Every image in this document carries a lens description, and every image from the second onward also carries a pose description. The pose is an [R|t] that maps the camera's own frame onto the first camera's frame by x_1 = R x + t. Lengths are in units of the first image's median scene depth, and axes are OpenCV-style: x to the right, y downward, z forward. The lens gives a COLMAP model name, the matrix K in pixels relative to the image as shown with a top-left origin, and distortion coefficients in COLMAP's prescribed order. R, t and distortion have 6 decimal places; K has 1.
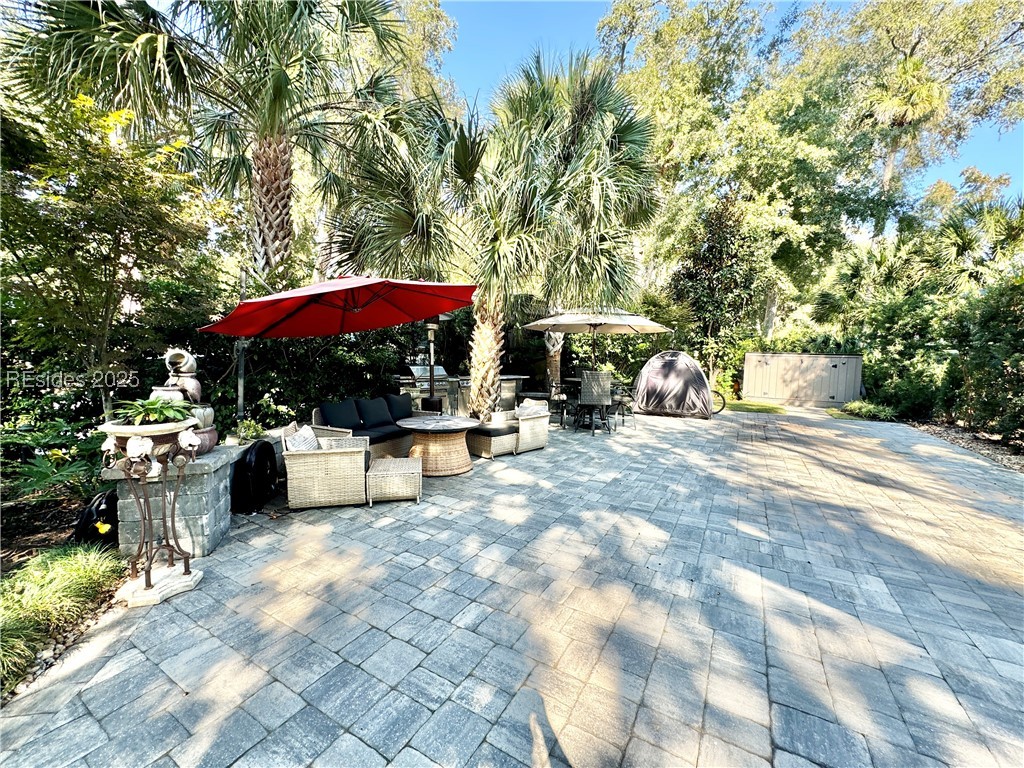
lens RADIAL K [[408.2, 0, 512.0], [0, 408.2, 384.0], [0, 0, 1]] dist [-0.001268, -0.000112]
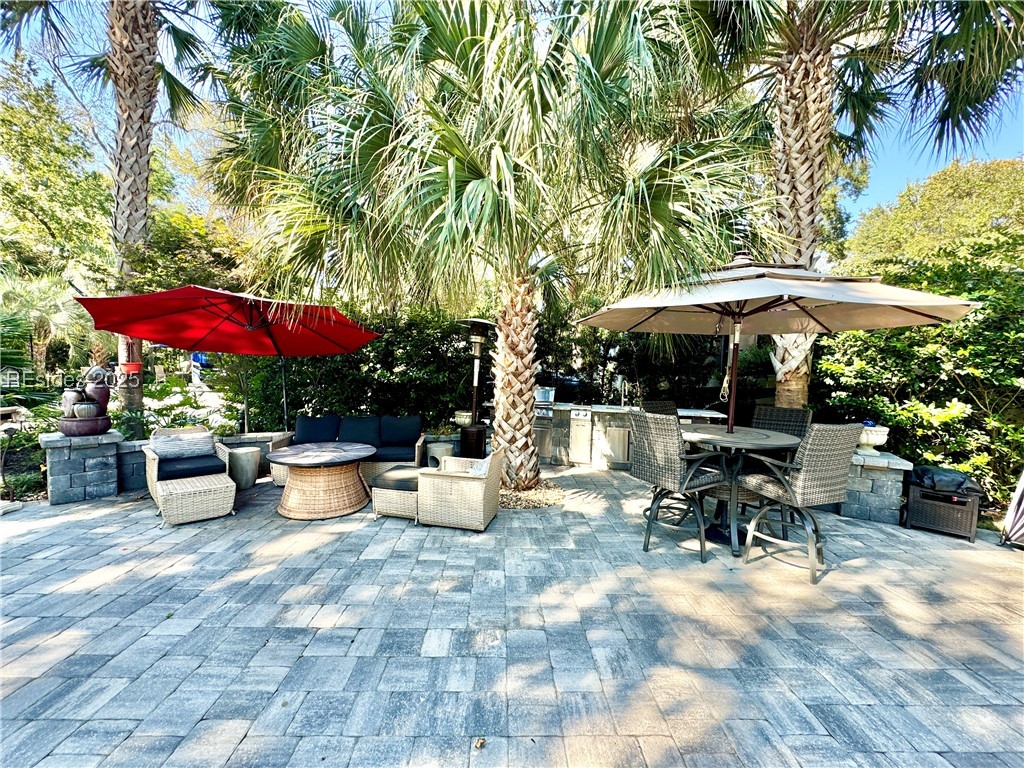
lens RADIAL K [[408.2, 0, 512.0], [0, 408.2, 384.0], [0, 0, 1]] dist [-0.001268, -0.000112]
pose [[0.524412, 0.018397, -0.851266, 0.748222], [-0.078938, 0.996511, -0.027093, -0.050856], [0.847798, 0.081405, 0.524034, 0.911869]]
